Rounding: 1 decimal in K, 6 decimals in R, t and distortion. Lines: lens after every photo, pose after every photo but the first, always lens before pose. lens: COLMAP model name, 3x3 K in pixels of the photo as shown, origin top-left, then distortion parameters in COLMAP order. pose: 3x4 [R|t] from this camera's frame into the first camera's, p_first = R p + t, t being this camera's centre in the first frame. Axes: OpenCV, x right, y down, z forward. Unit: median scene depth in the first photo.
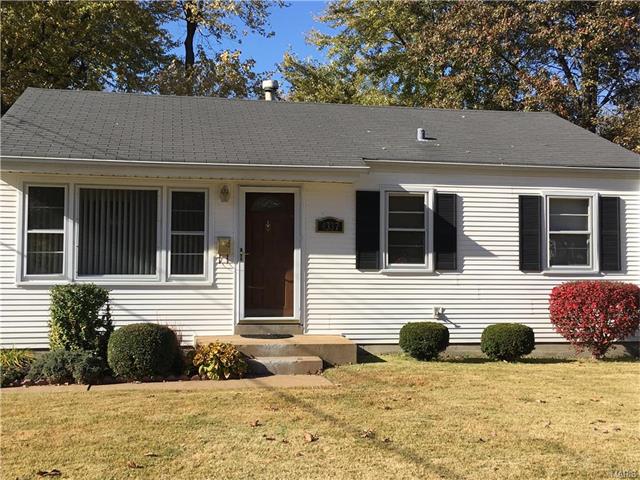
lens RADIAL K [[1130.2, 0, 320.0], [0, 1130.2, 237.5], [0, 0, 1]] dist [0.089104, 0.000000]
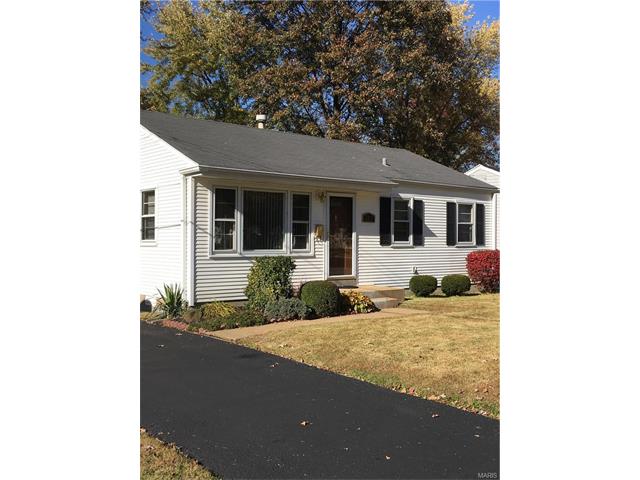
lens RADIAL K [[1130.2, 0, 319.8], [0, 1130.2, 241.2], [0, 0, 1]] dist [0.089104, 0.000000]
pose [[0.706648, -0.004975, 0.707548, -1.188989], [-0.016264, 0.999597, 0.023272, -0.013862], [-0.707379, -0.027953, 0.706282, -0.096678]]
